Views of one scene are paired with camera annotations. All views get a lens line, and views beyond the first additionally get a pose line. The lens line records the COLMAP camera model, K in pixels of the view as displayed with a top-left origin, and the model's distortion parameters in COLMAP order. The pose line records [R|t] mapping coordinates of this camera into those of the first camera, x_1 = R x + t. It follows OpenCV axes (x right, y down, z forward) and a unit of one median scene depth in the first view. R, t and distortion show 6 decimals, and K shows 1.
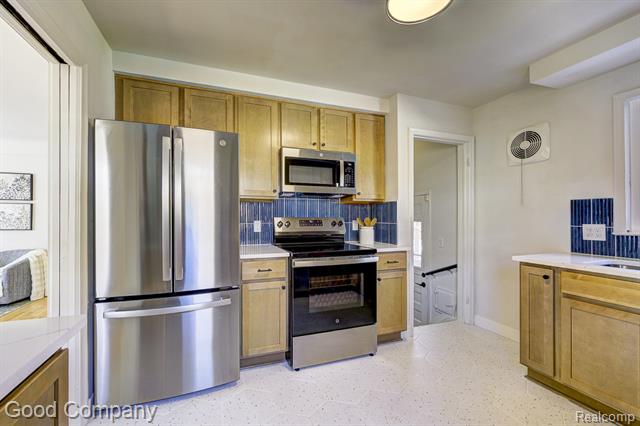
lens RADIAL K [[258.3, 0, 300.3], [0, 258.3, 215.4], [0, 0, 1]] dist [-0.000067, -0.000057]
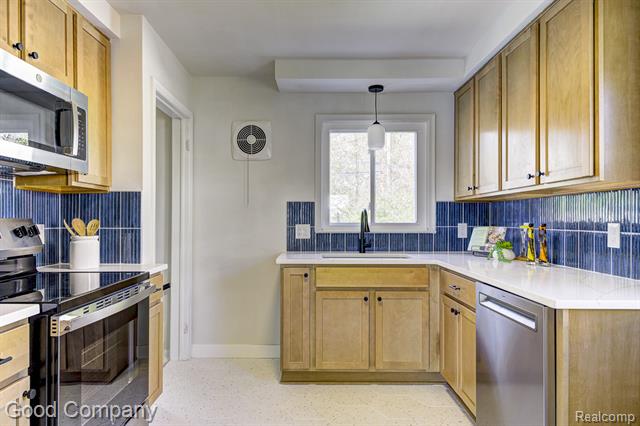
lens RADIAL K [[408.8, 0, 310.2], [0, 408.8, 218.1], [0, 0, 1]] dist [0.005593, 0.001138]
pose [[0.328553, 0.000875, 0.944485, -0.503102], [-0.006843, 0.999976, 0.001454, 0.004467], [-0.944461, -0.006941, 0.328551, 0.369729]]
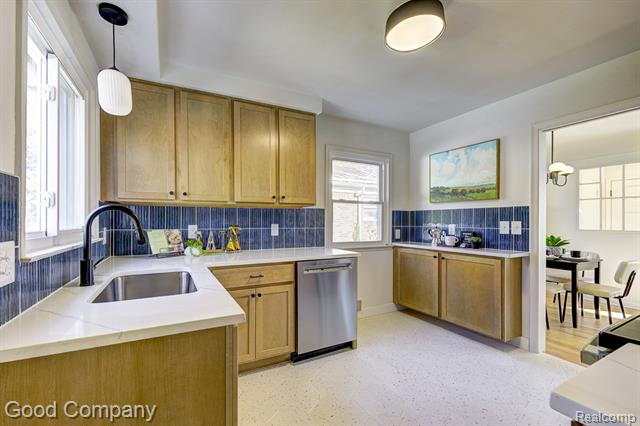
lens RADIAL K [[262.7, 0, 299.9], [0, 262.7, 221.4], [0, 0, 1]] dist [-0.000205, -0.000053]
pose [[-0.991556, -0.002062, -0.129663, 0.737107], [-0.001389, 0.999985, -0.005277, 0.006561], [0.129672, -0.005052, -0.991544, 1.354961]]
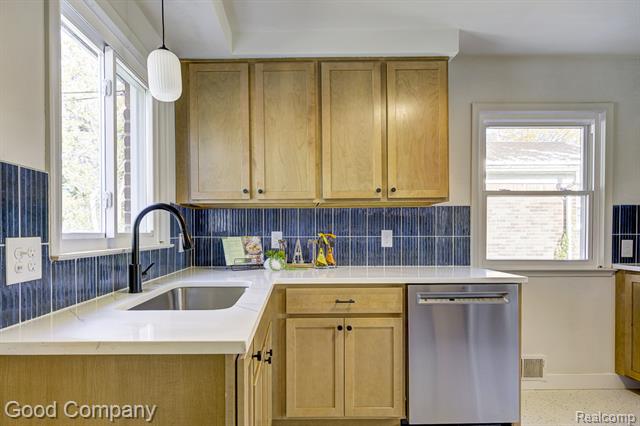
lens RADIAL K [[352.4, 0, 301.4], [0, 352.4, 236.9], [0, 0, 1]] dist [0.002718, 0.000043]
pose [[-0.950308, -0.000080, 0.311310, 0.588331], [0.001541, 0.999987, 0.004961, 0.030603], [-0.311306, 0.005194, -0.950295, 1.287582]]
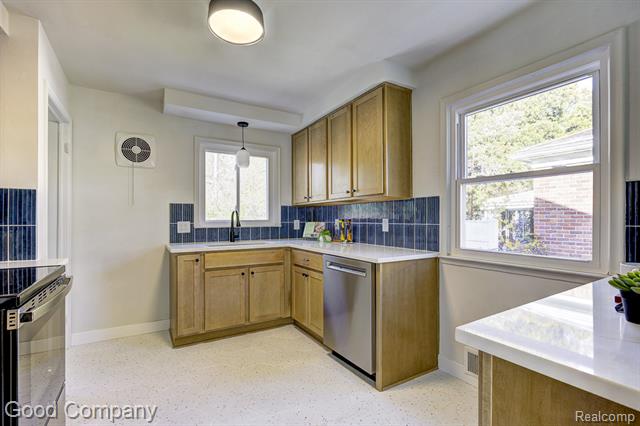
lens RADIAL K [[297.9, 0, 323.7], [0, 297.9, 217.5], [0, 0, 1]] dist [-0.000527, -0.000002]
pose [[-0.220556, 0.003648, 0.975368, -0.599915], [-0.004529, 0.999978, -0.004764, 0.016269], [-0.975364, -0.005468, -0.220534, 0.583906]]
